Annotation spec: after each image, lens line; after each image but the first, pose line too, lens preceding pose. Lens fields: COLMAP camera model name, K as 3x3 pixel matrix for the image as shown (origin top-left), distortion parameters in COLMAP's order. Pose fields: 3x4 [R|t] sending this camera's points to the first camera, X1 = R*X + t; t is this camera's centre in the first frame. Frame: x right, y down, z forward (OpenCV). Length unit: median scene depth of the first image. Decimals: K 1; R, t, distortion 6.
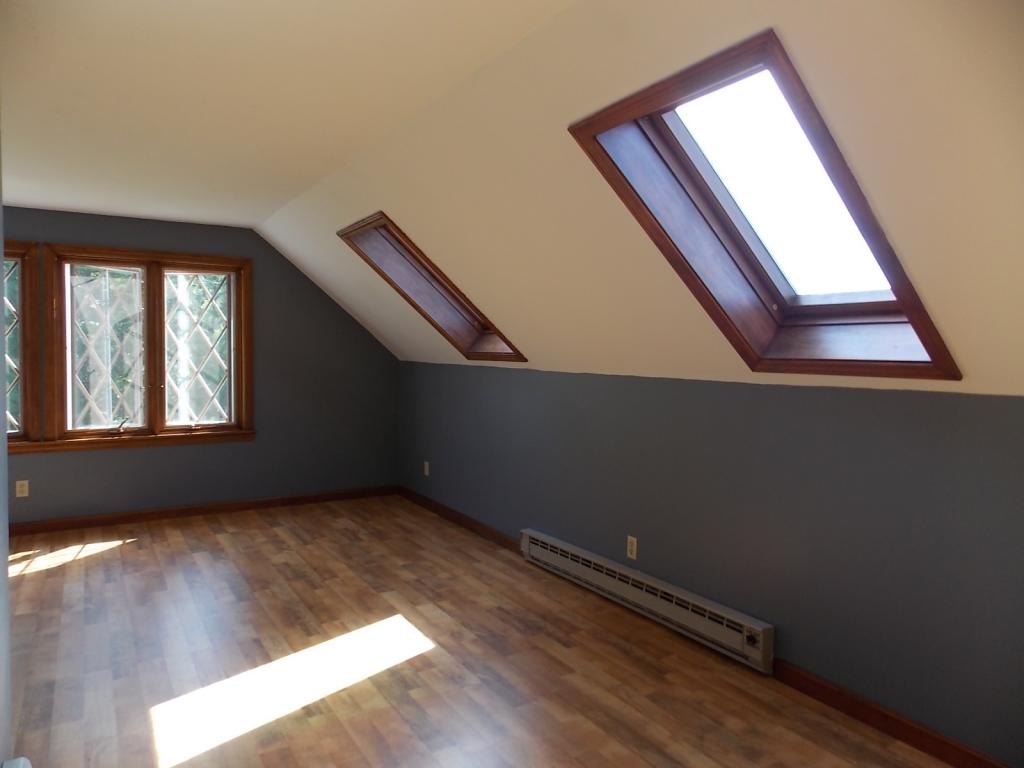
lens RADIAL K [[682.1, 0, 513.6], [0, 682.1, 384.1], [0, 0, 1]] dist [0.006965, -0.000246]
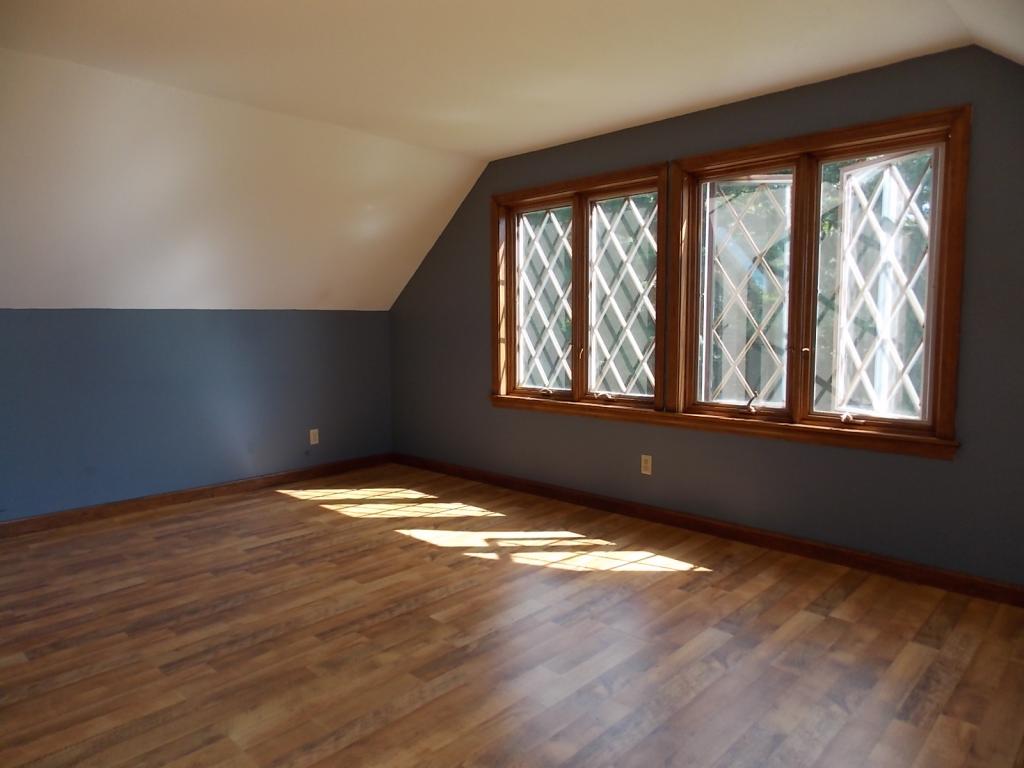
lens RADIAL K [[682.1, 0, 512.6], [0, 682.1, 380.7], [0, 0, 1]] dist [0.006965, -0.000246]
pose [[0.255230, 0.075538, -0.963925, 0.036394], [-0.040981, 0.996893, 0.067270, 0.000470], [0.966012, 0.022333, 0.257532, 0.582511]]
